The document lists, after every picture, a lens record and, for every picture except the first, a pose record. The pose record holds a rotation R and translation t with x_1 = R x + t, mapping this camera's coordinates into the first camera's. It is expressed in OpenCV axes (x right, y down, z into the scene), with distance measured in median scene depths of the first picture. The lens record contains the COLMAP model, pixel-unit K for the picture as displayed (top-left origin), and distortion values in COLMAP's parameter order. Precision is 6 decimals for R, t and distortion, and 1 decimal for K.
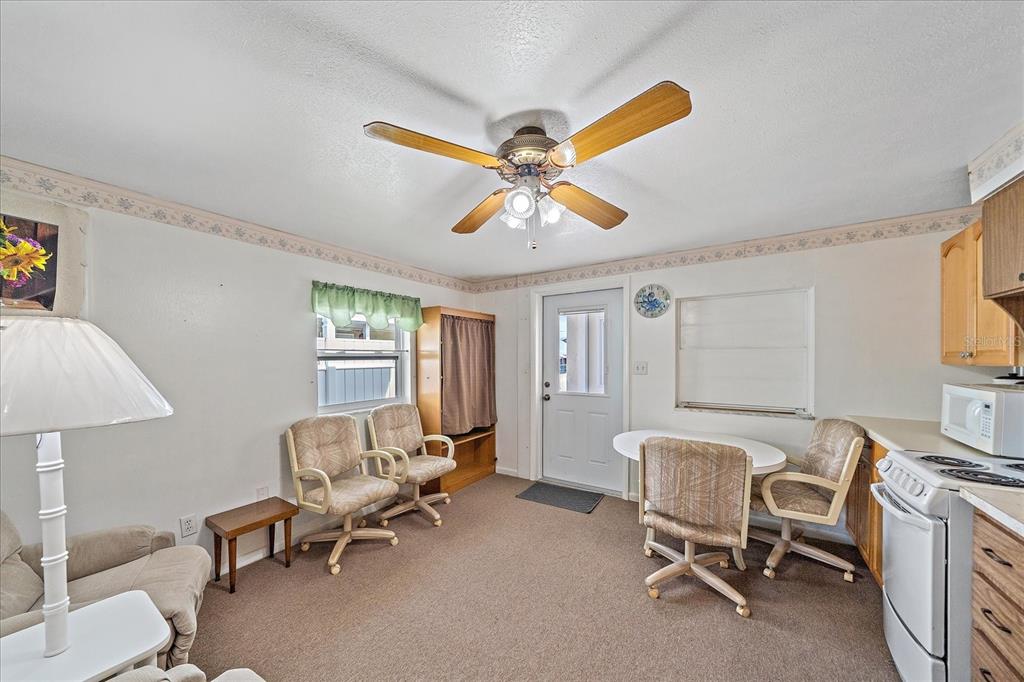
lens RADIAL K [[363.9, 0, 507.4], [0, 363.9, 359.8], [0, 0, 1]] dist [-0.000001, 0.000035]
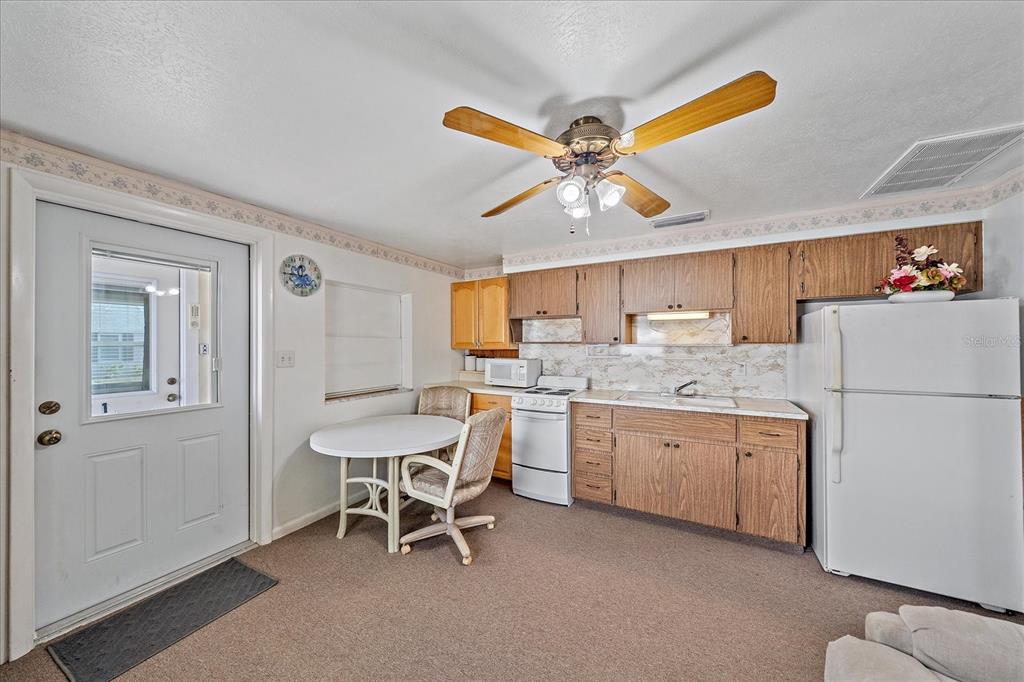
lens RADIAL K [[352.9, 0, 507.3], [0, 352.9, 344.0], [0, 0, 1]] dist [-0.006154, 0.000059]
pose [[-0.068020, 0.009253, 0.997641, -0.420032], [0.008494, 0.999926, -0.008696, 0.001508], [-0.997648, 0.007882, -0.068094, 0.601262]]
